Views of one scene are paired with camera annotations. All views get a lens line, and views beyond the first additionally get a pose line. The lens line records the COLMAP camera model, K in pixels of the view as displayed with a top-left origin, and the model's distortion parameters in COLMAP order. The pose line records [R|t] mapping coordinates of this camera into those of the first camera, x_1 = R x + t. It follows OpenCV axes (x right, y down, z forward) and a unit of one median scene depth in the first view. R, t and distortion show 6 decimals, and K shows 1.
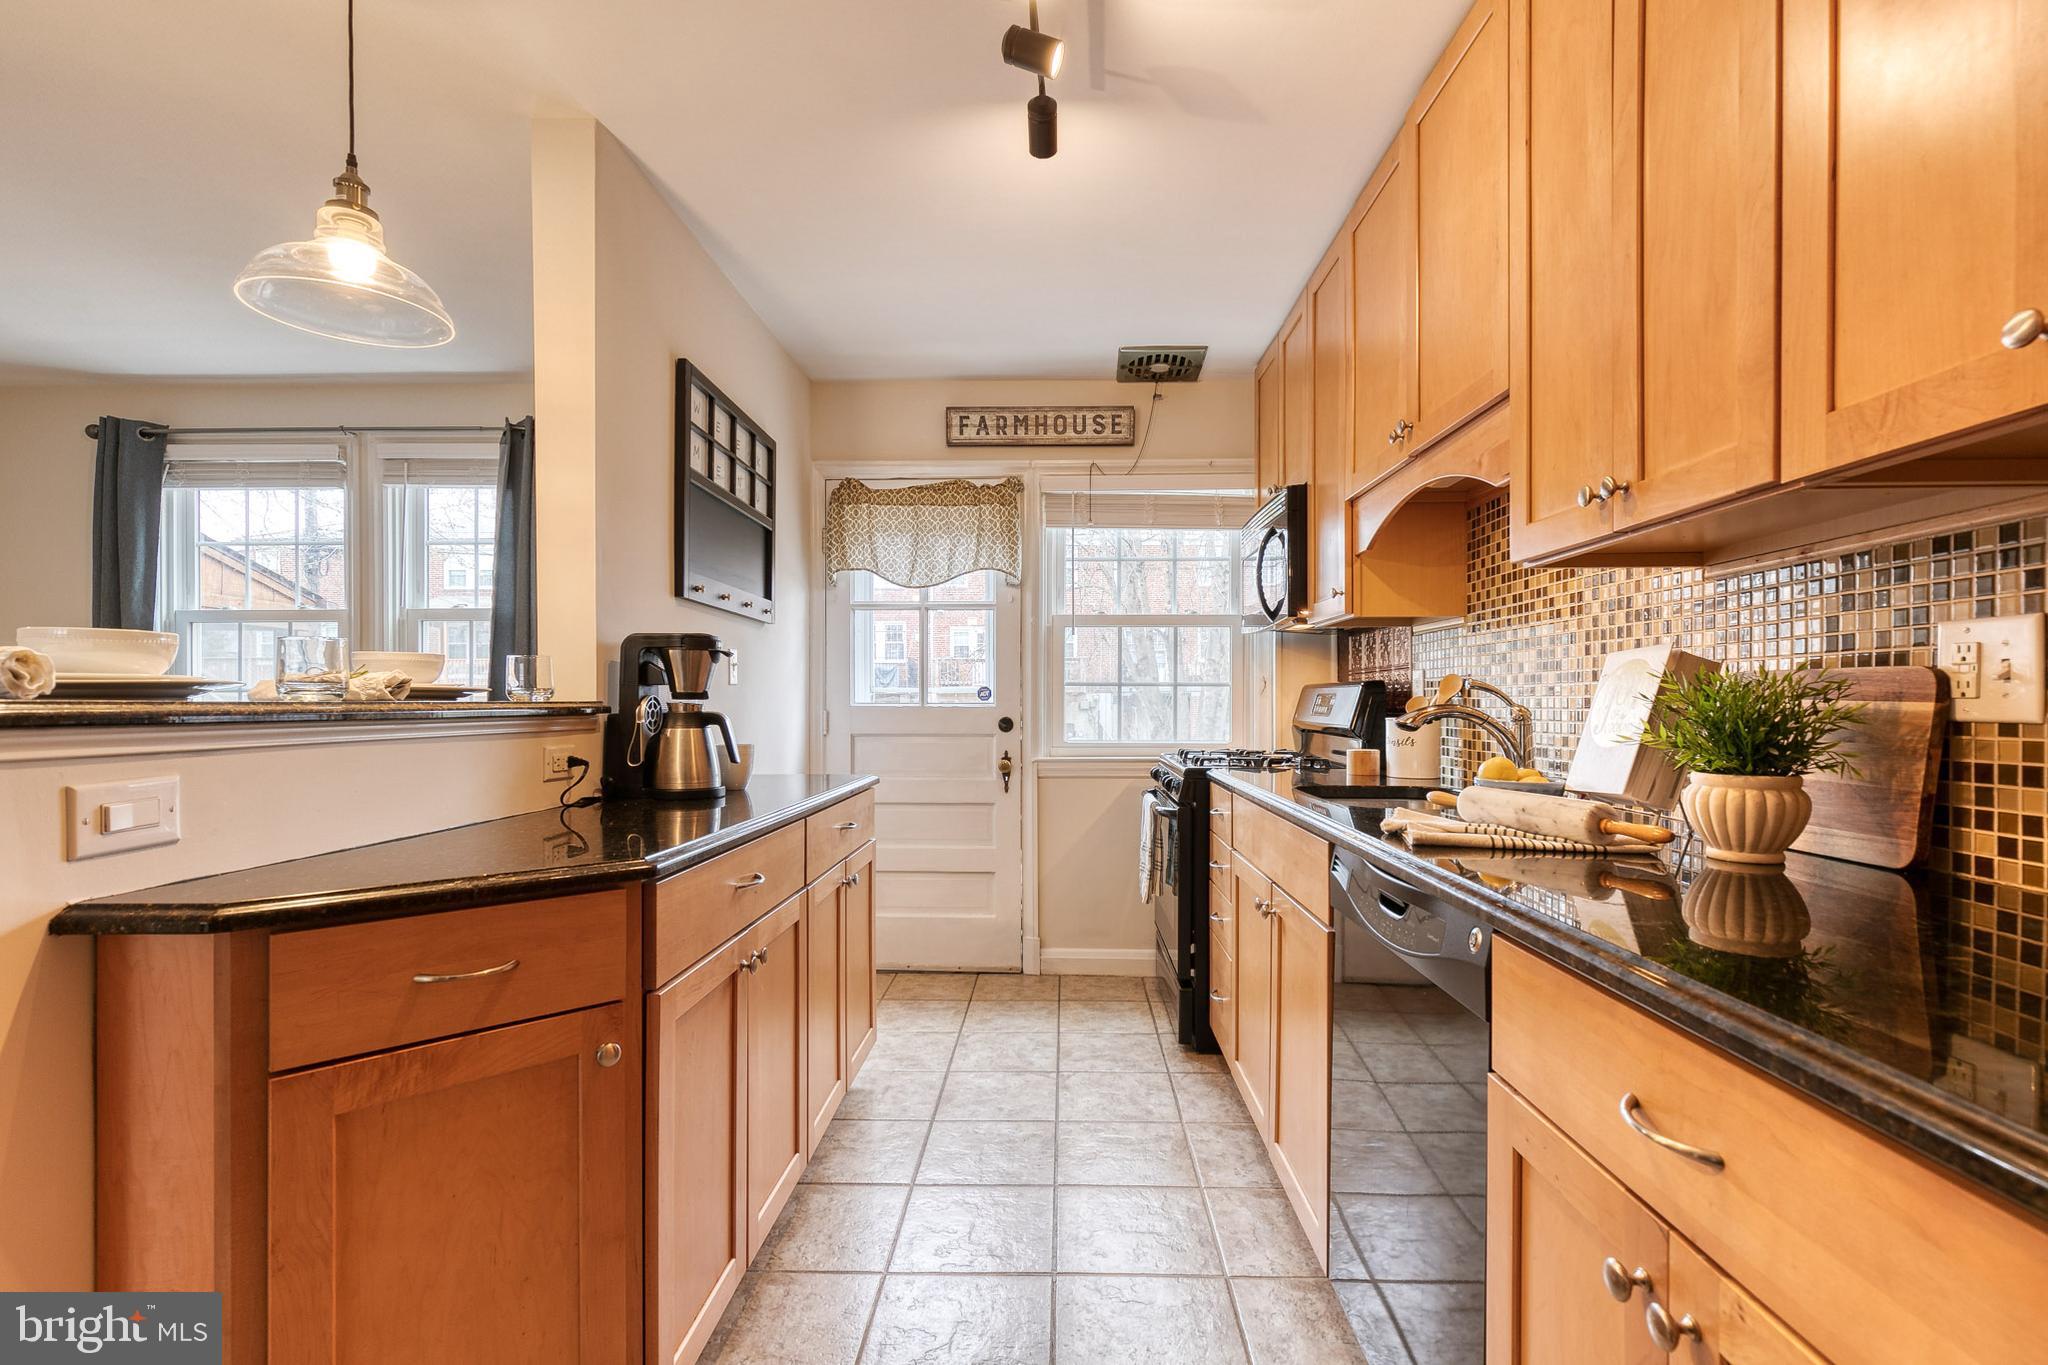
lens RADIAL K [[936.7, 0, 1026.5], [0, 936.7, 687.6], [0, 0, 1]] dist [0.016268, -0.001971]
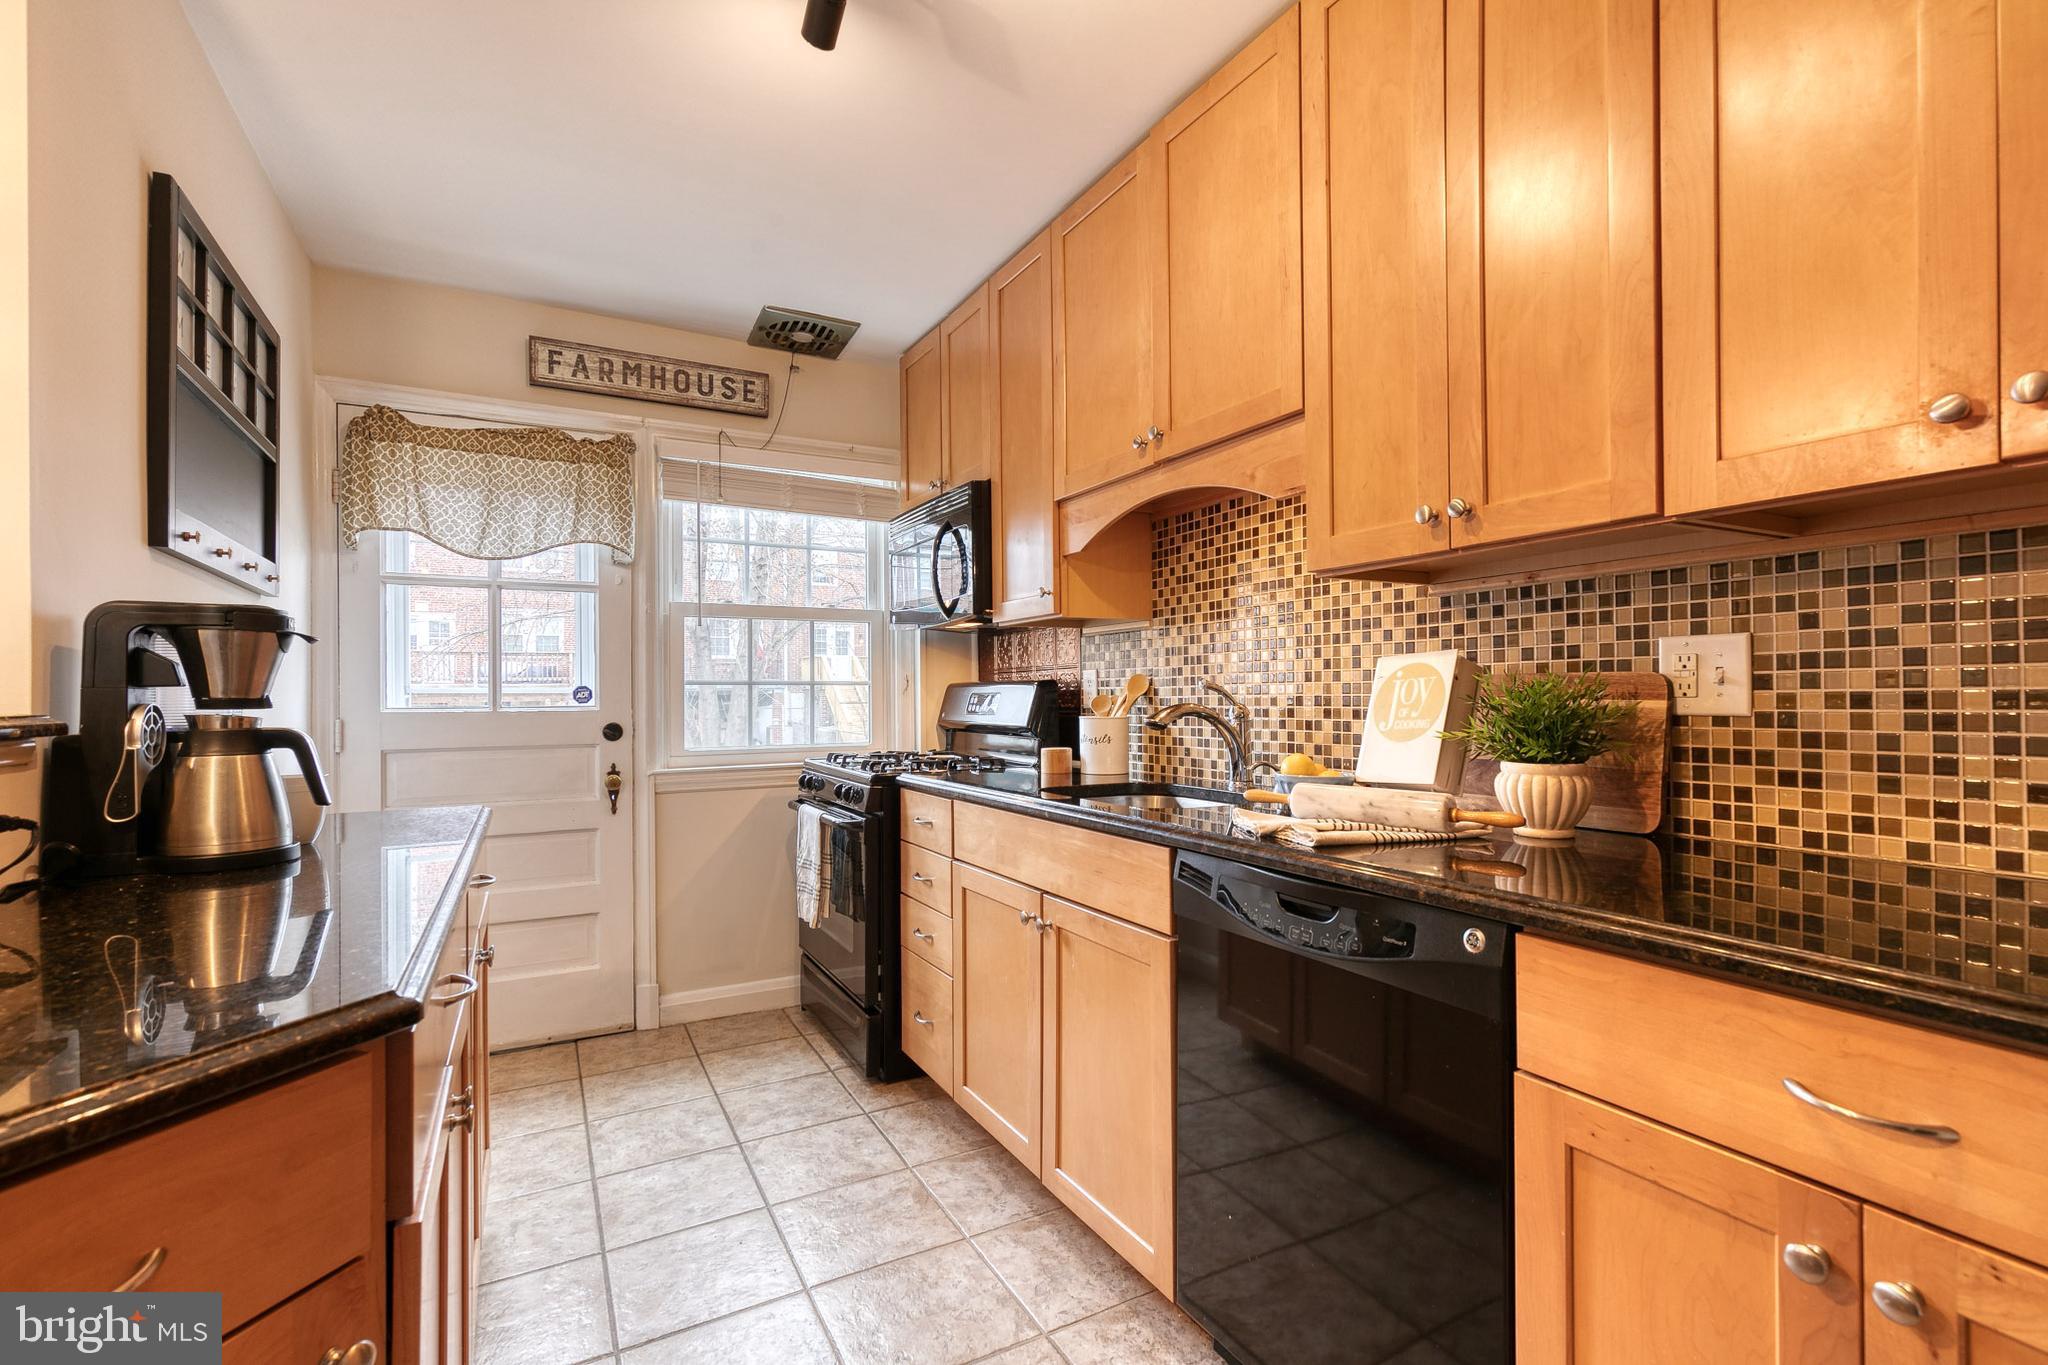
lens RADIAL K [[936.7, 0, 1030.4], [0, 936.7, 678.4], [0, 0, 1]] dist [0.016268, -0.001971]
pose [[0.864176, 0.001858, 0.503186, -0.192529], [0.001571, 0.999978, -0.006389, -0.003453], [-0.503187, 0.006312, 0.864154, 0.156901]]
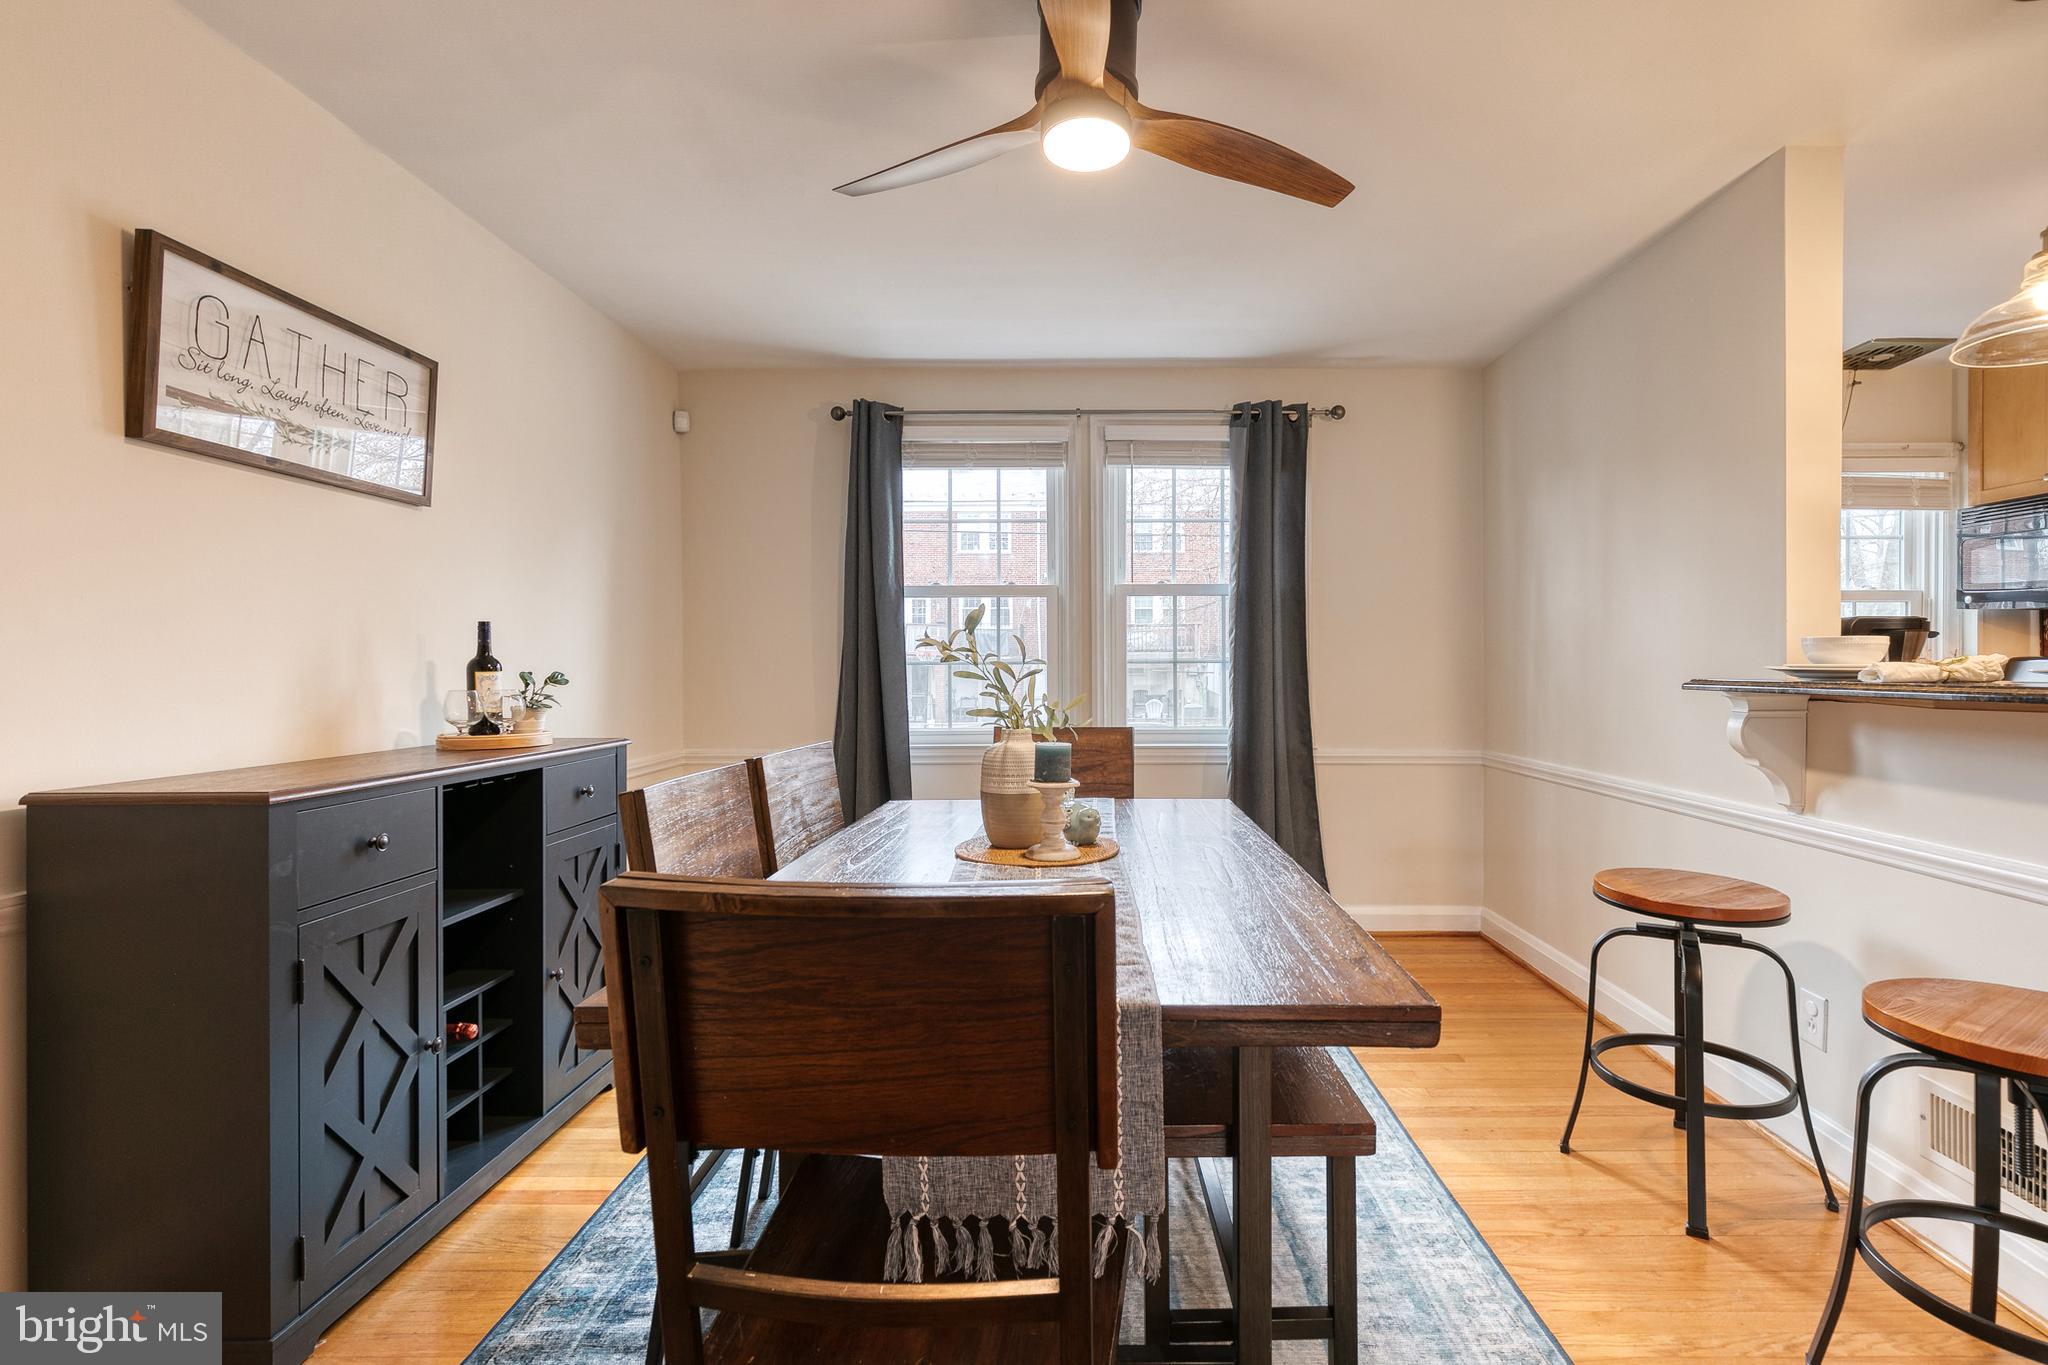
lens RADIAL K [[936.7, 0, 1038.1], [0, 936.7, 672.3], [0, 0, 1]] dist [0.016268, -0.001971]
pose [[0.999391, -0.001557, 0.034848, -1.299772], [0.000802, 0.999765, 0.021672, -0.015473], [-0.034874, -0.021631, 0.999158, -0.058820]]
